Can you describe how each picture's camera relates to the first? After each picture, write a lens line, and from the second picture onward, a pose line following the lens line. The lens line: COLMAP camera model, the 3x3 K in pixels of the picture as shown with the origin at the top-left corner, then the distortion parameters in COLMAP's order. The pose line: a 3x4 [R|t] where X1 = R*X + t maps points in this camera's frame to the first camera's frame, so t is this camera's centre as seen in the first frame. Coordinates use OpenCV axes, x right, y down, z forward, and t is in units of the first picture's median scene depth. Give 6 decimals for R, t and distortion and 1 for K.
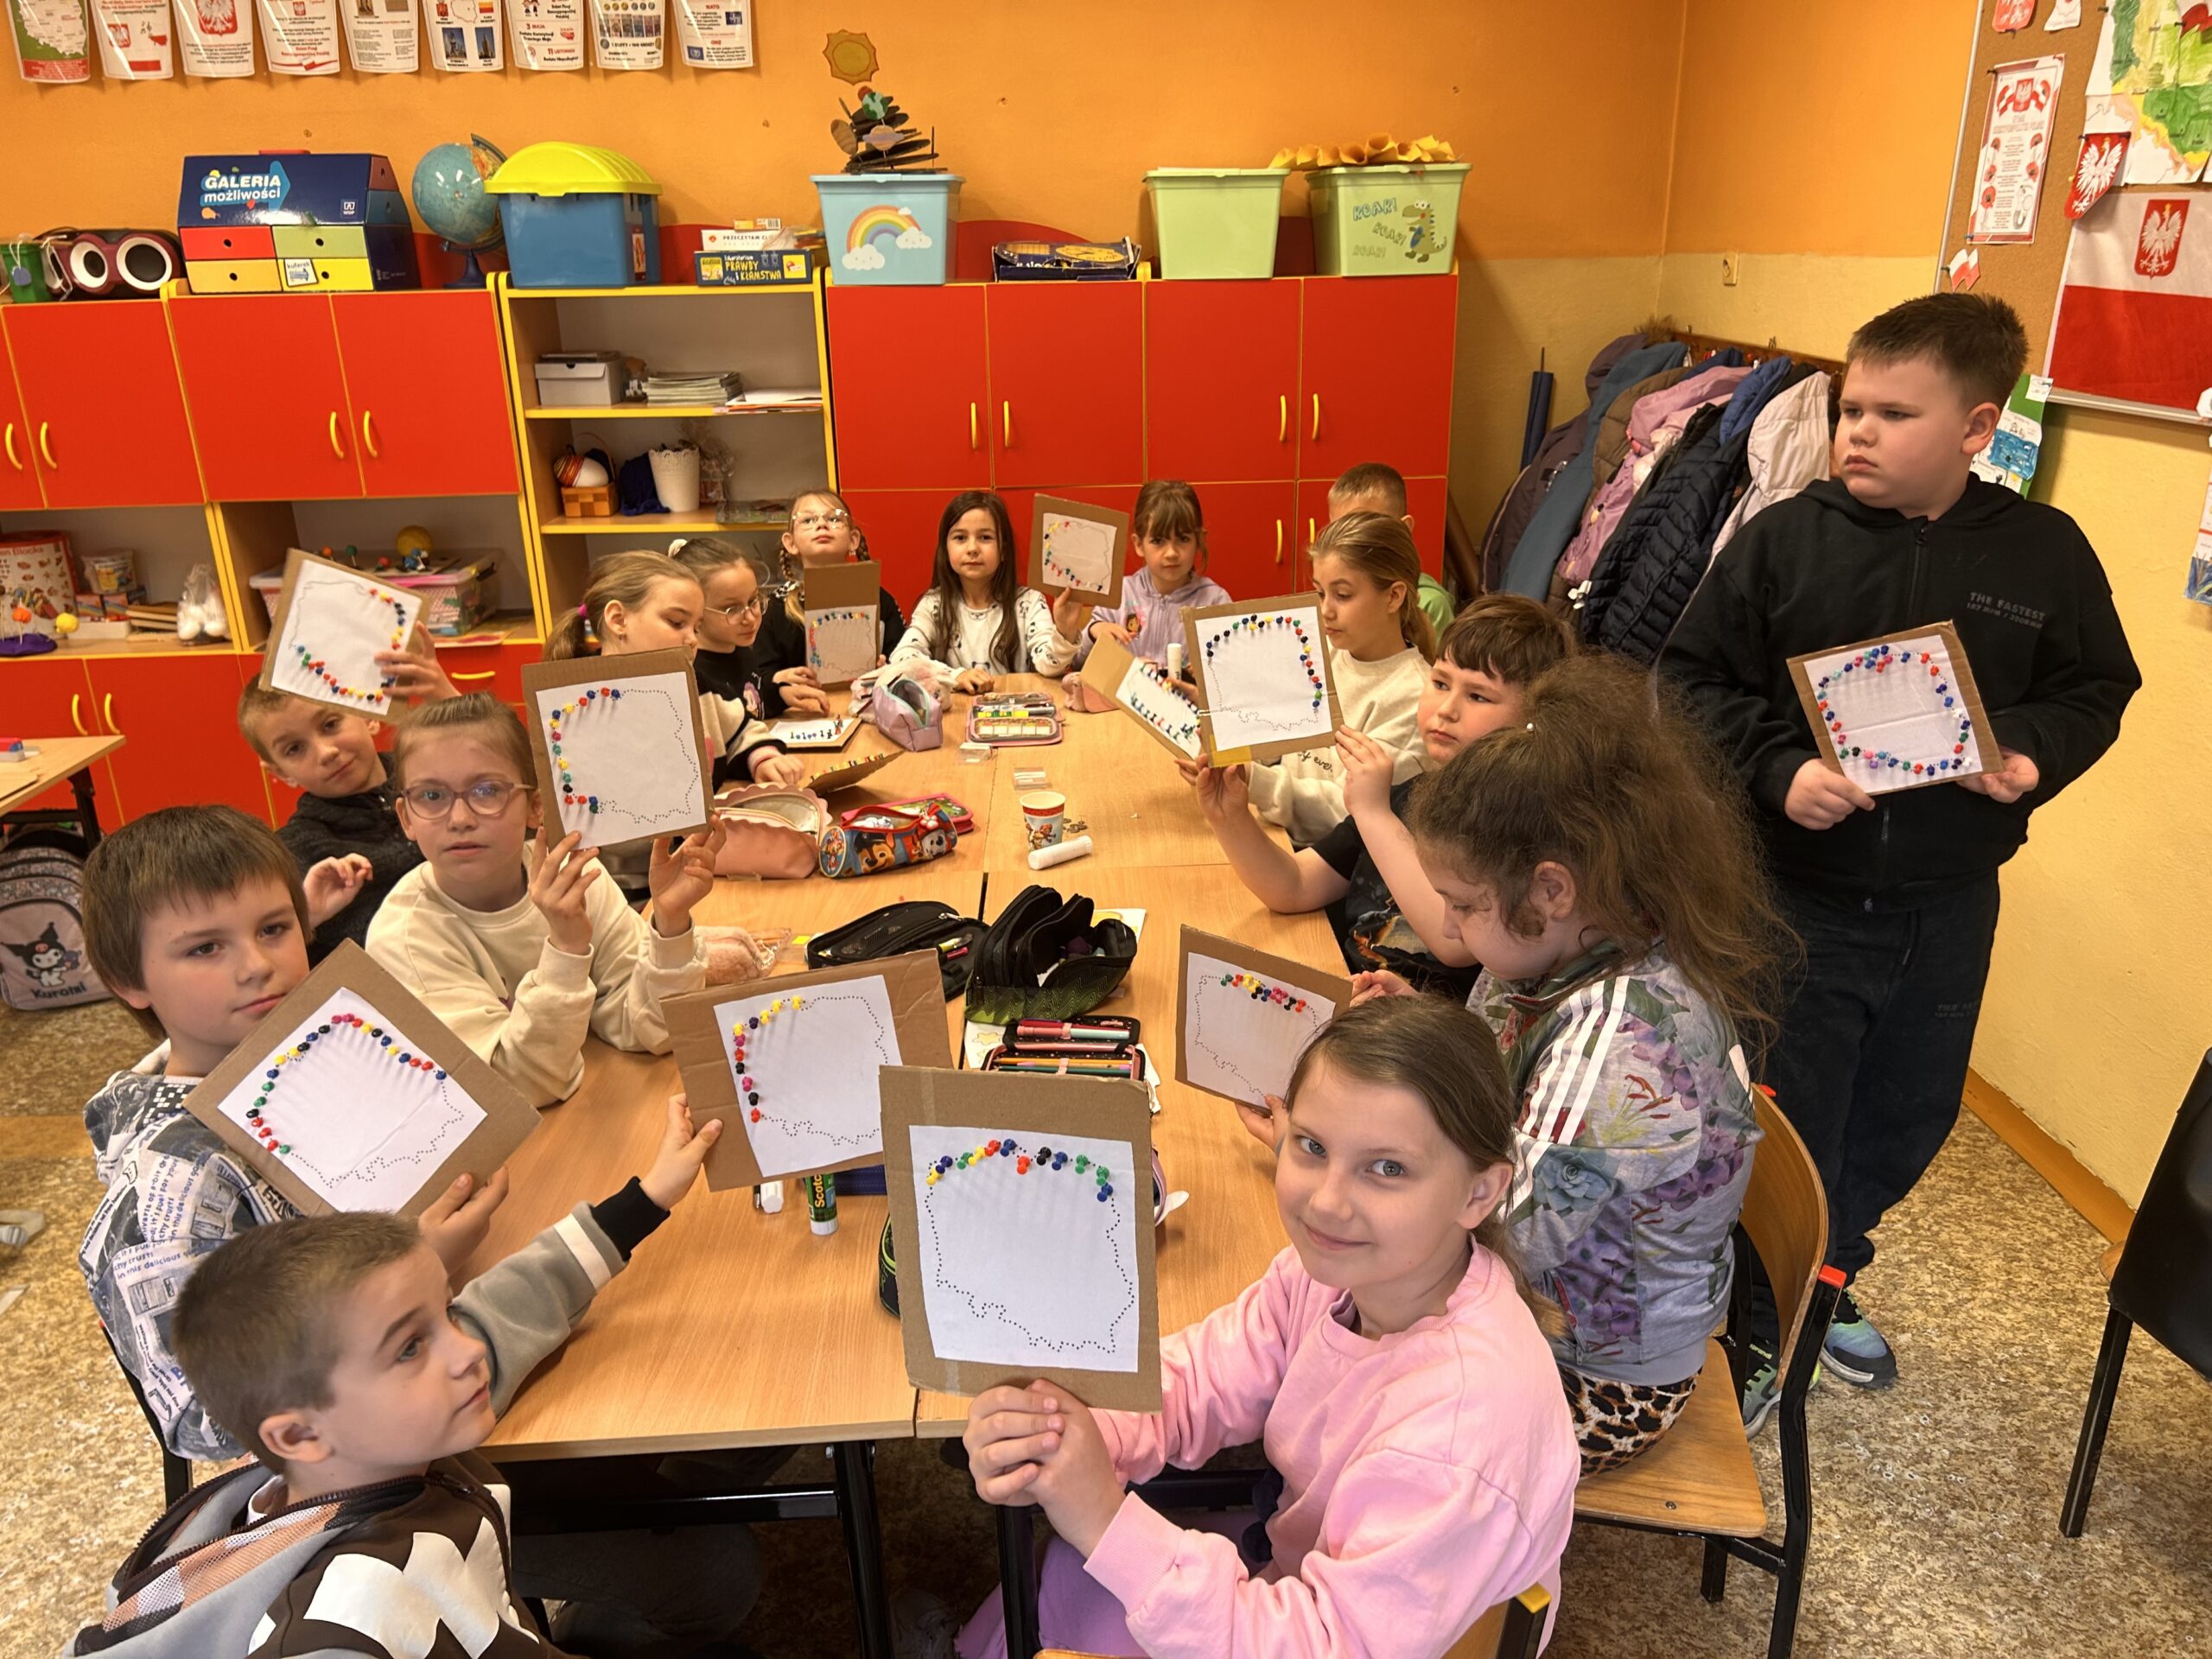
lens RADIAL K [[1601.1, 0, 1106.0], [0, 1601.1, 829.5], [0, 0, 1]] dist [0.007545, -0.024030]
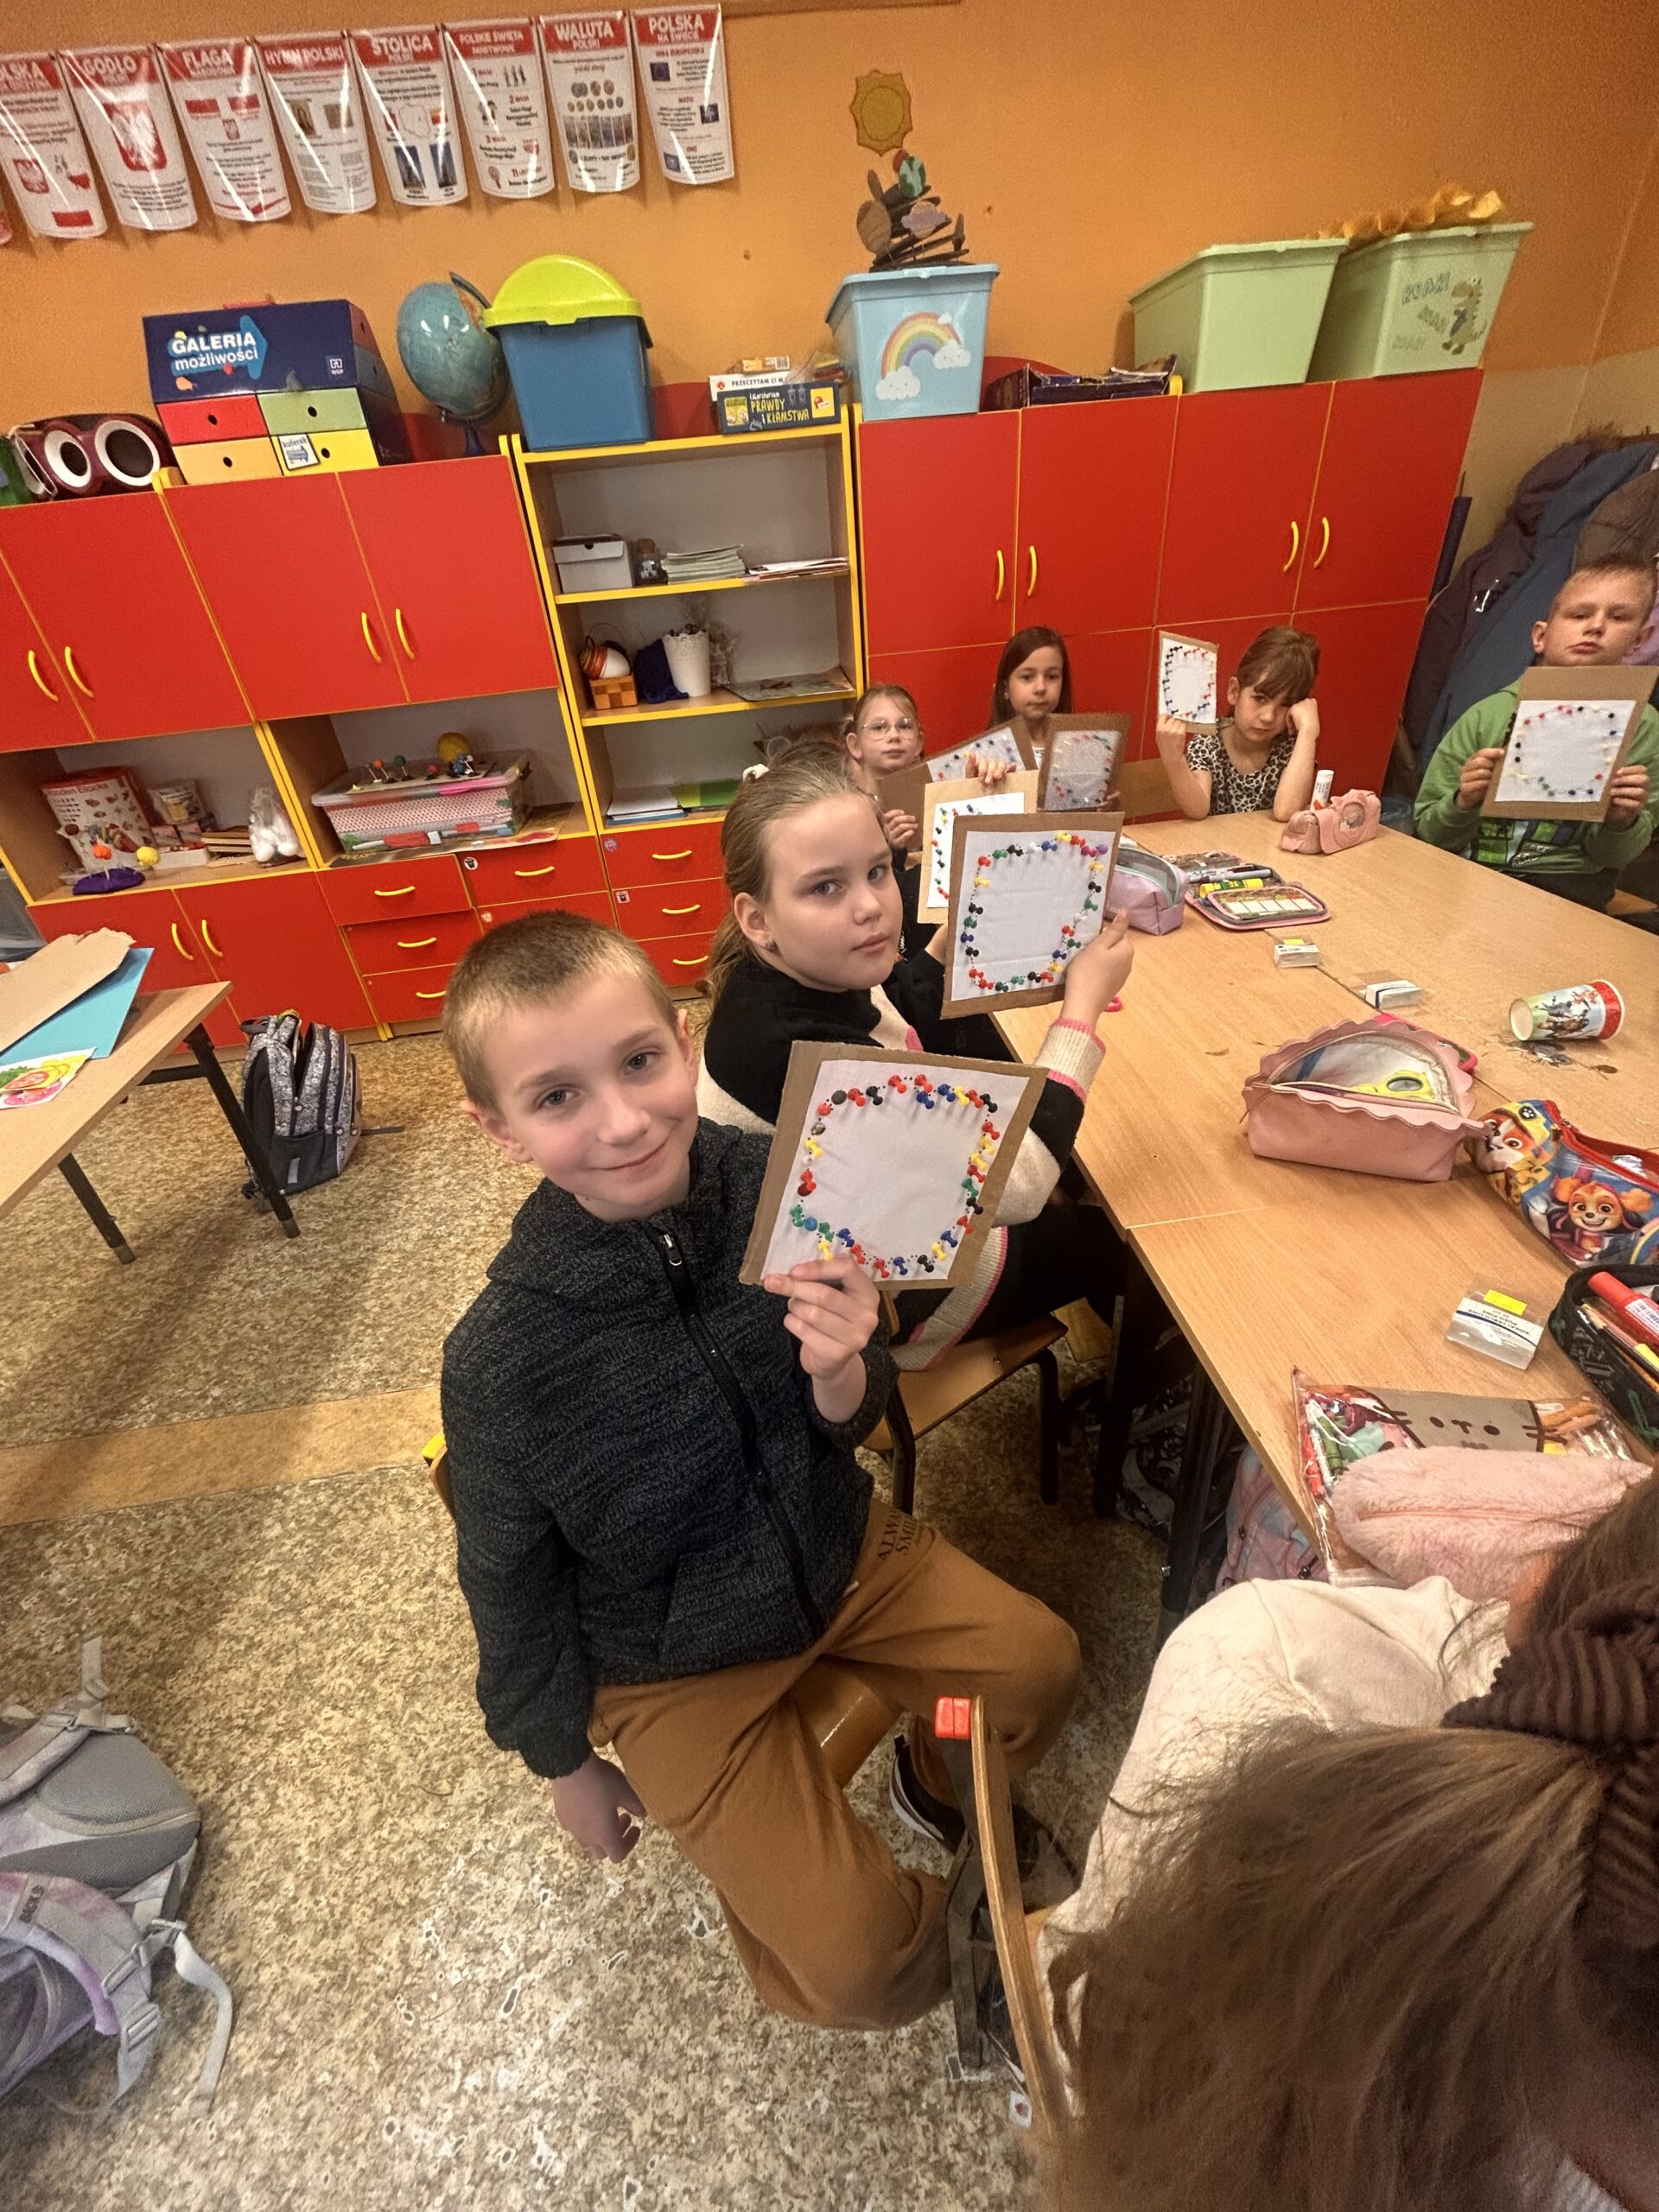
lens RADIAL K [[879.5, 0, 829.5], [0, 879.5, 1106.0], [0, 0, 1]] dist [-0.007894, 0.000585]
pose [[0.995358, -0.094019, 0.020544, -0.236306], [0.086873, 0.969649, 0.228548, -0.064453], [-0.041409, -0.225703, 0.973316, 0.395001]]
